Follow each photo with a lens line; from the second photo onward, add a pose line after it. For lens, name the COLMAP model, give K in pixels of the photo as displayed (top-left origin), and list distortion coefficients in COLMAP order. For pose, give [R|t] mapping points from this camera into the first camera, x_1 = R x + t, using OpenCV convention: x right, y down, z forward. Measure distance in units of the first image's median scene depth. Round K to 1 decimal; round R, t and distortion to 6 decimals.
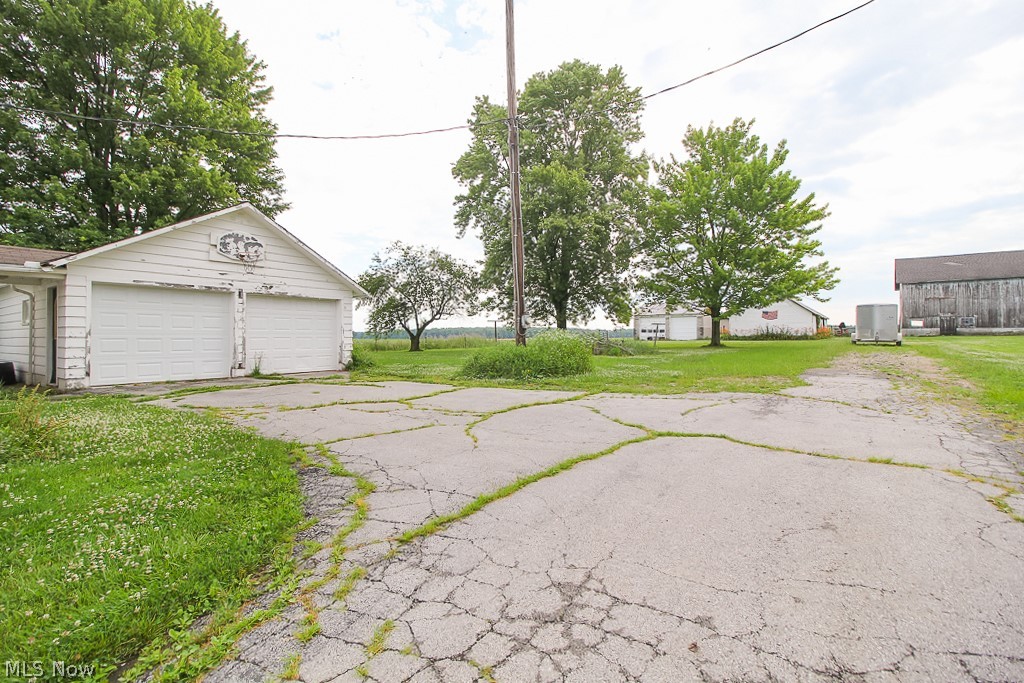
lens RADIAL K [[476.2, 0, 512.6], [0, 476.2, 335.8], [0, 0, 1]] dist [0.016303, -0.013181]
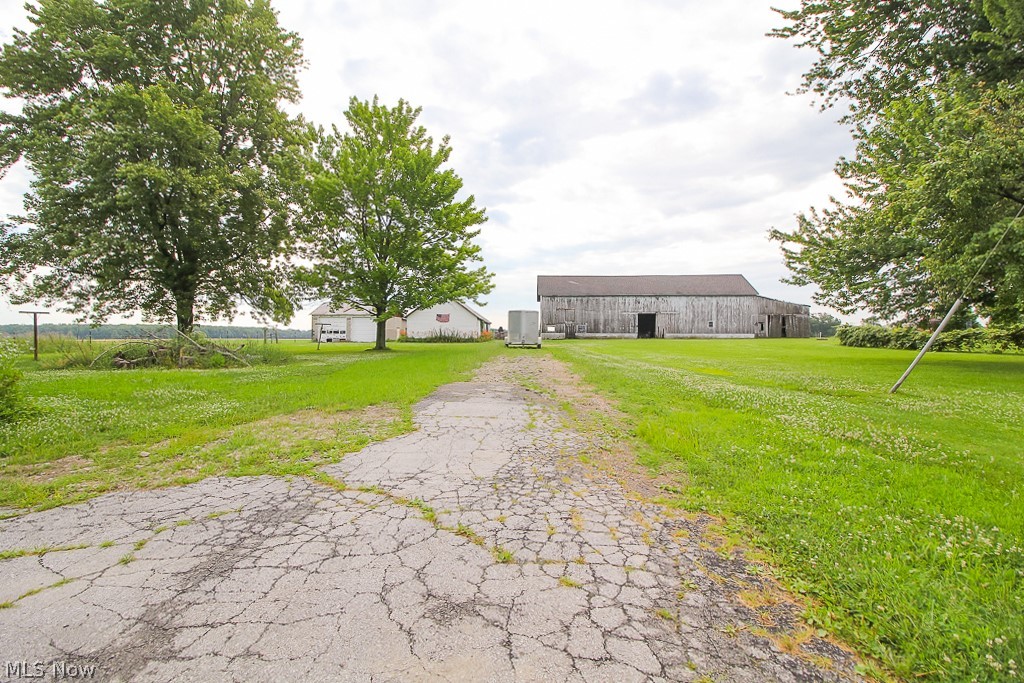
lens RADIAL K [[476.2, 0, 512.6], [0, 476.2, 335.8], [0, 0, 1]] dist [0.016303, -0.013181]
pose [[0.812723, 0.009790, 0.582569, 0.106585], [-0.008351, 0.999952, -0.005154, -0.002164], [-0.582591, -0.000676, 0.812765, 0.129317]]
